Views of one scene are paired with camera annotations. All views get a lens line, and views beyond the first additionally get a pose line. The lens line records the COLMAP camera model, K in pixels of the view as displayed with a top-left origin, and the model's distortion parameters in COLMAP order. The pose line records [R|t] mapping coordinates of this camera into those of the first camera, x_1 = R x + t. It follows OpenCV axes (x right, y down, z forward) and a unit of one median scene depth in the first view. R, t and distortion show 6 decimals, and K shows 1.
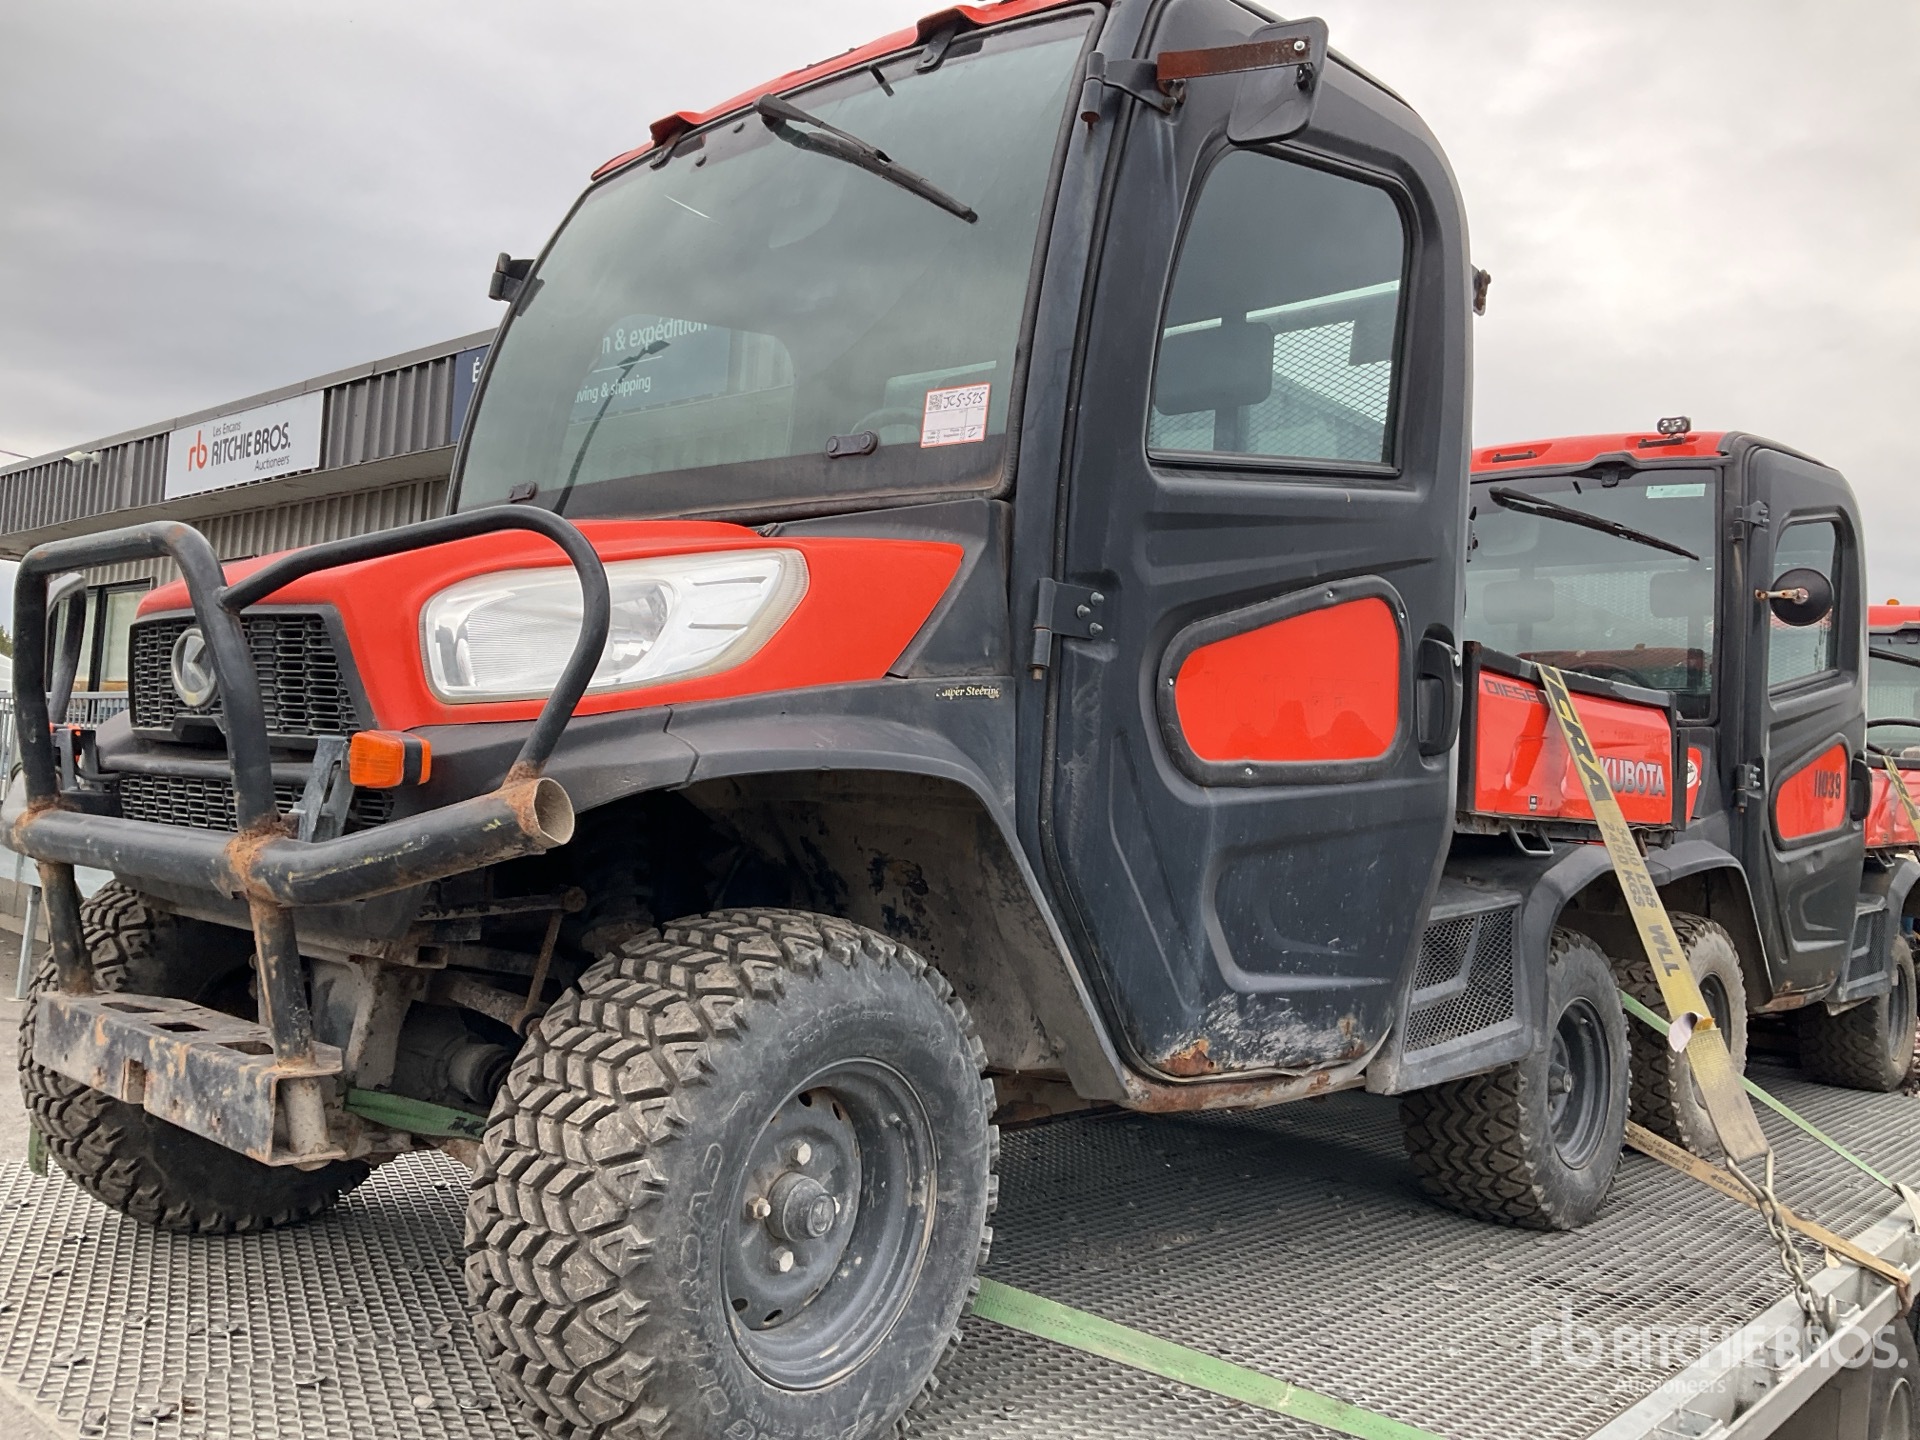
lens RADIAL K [[1554.2, 0, 921.4], [0, 1554.2, 734.0], [0, 0, 1]] dist [-0.000017, -0.007863]
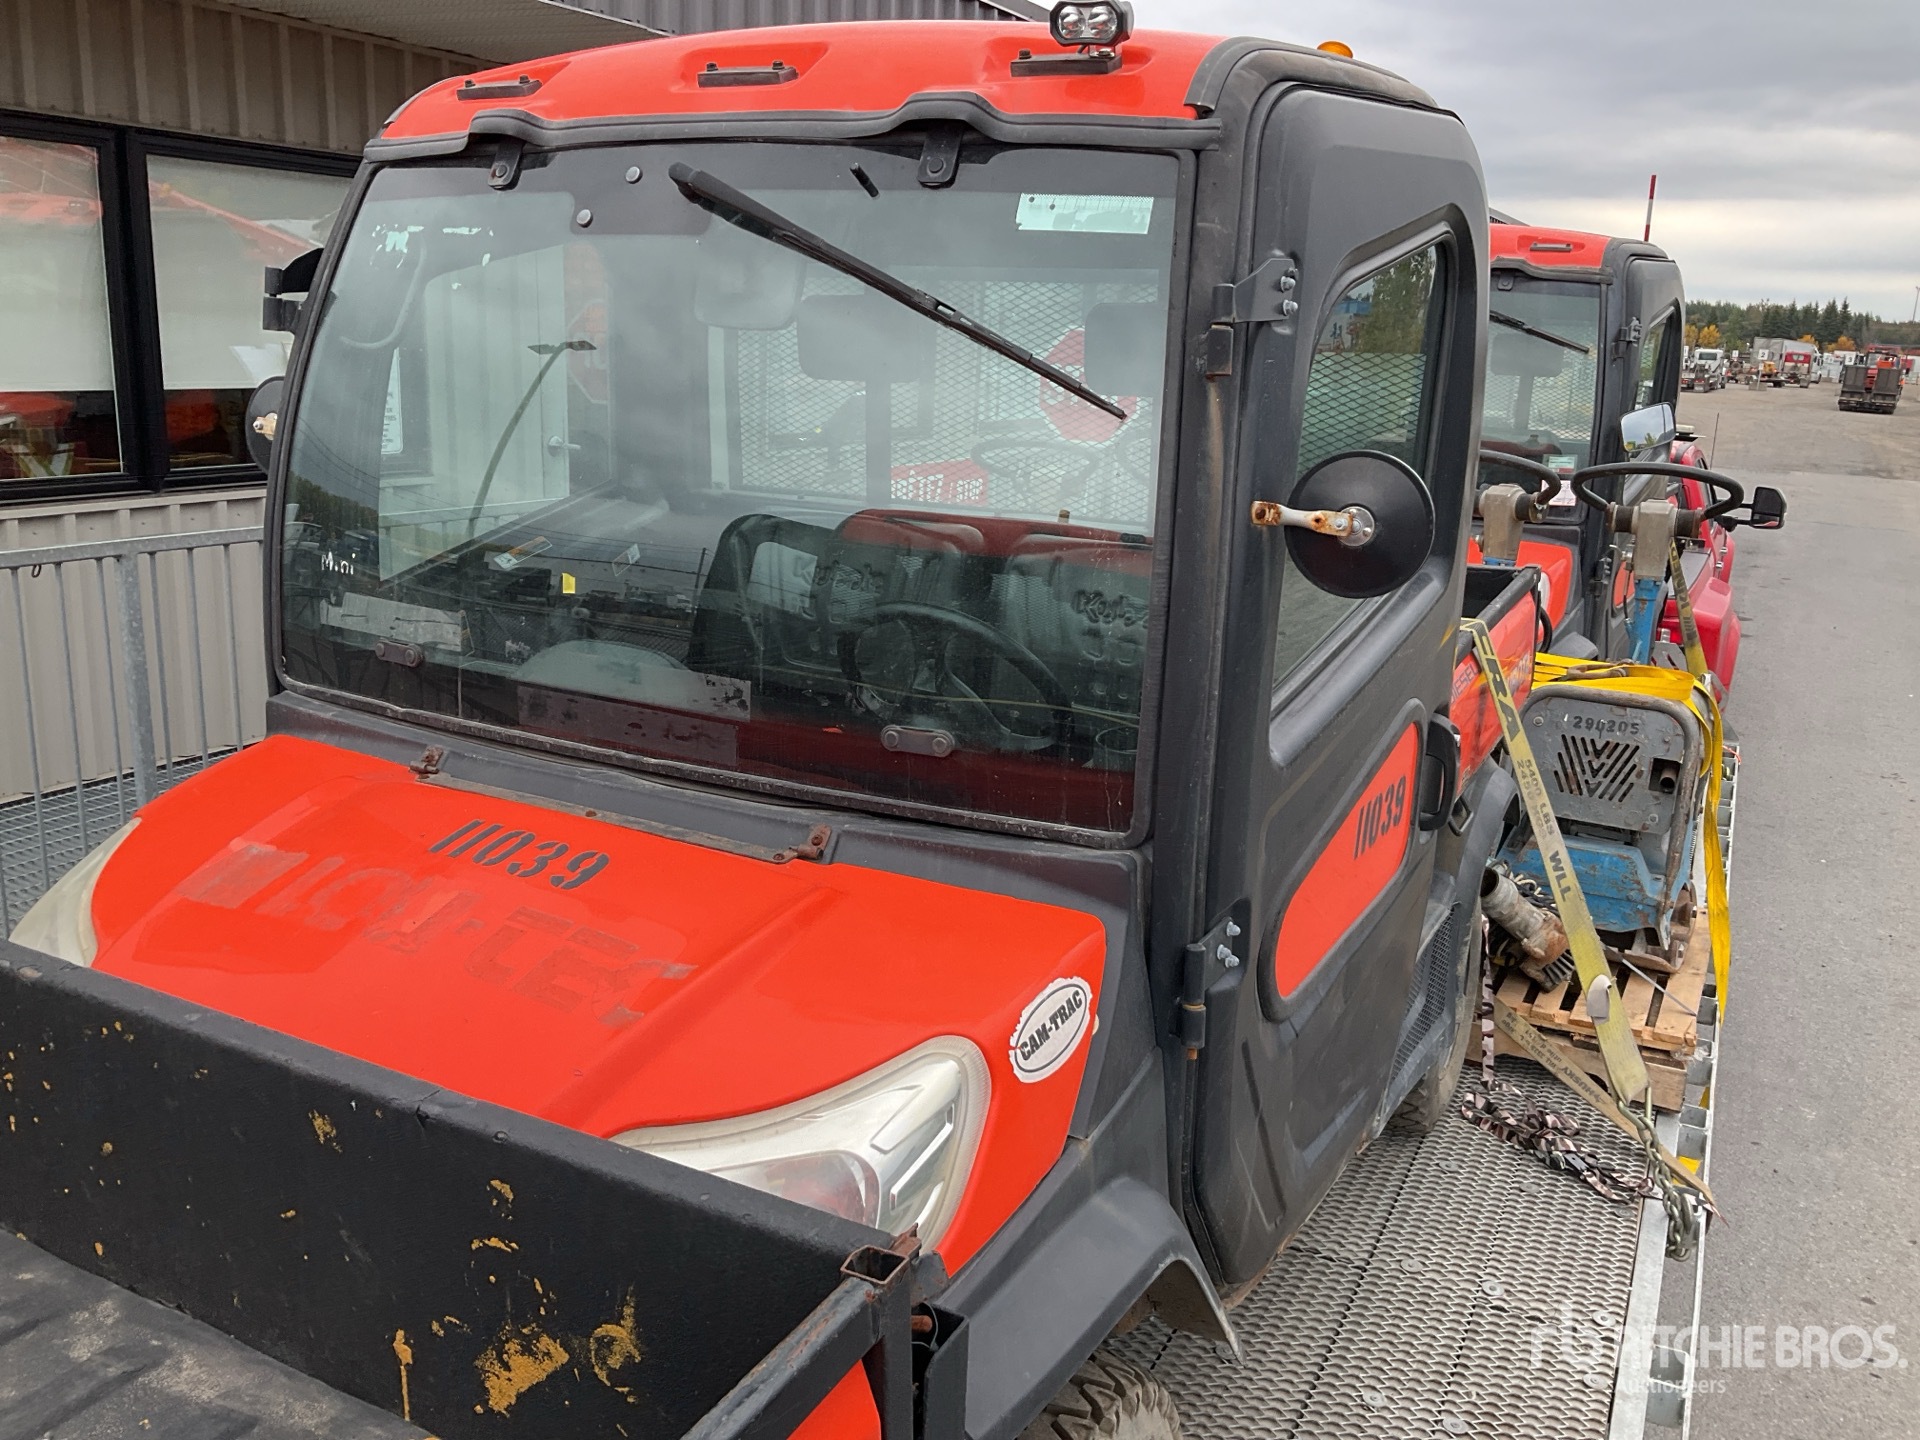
lens RADIAL K [[1554.2, 0, 949.4], [0, 1554.2, 725.2], [0, 0, 1]] dist [-0.000017, -0.007863]
pose [[0.965812, -0.086103, 0.244529, 0.351595], [0.008193, 0.952901, 0.303171, -0.153651], [-0.259116, -0.290802, 0.921028, 0.623938]]
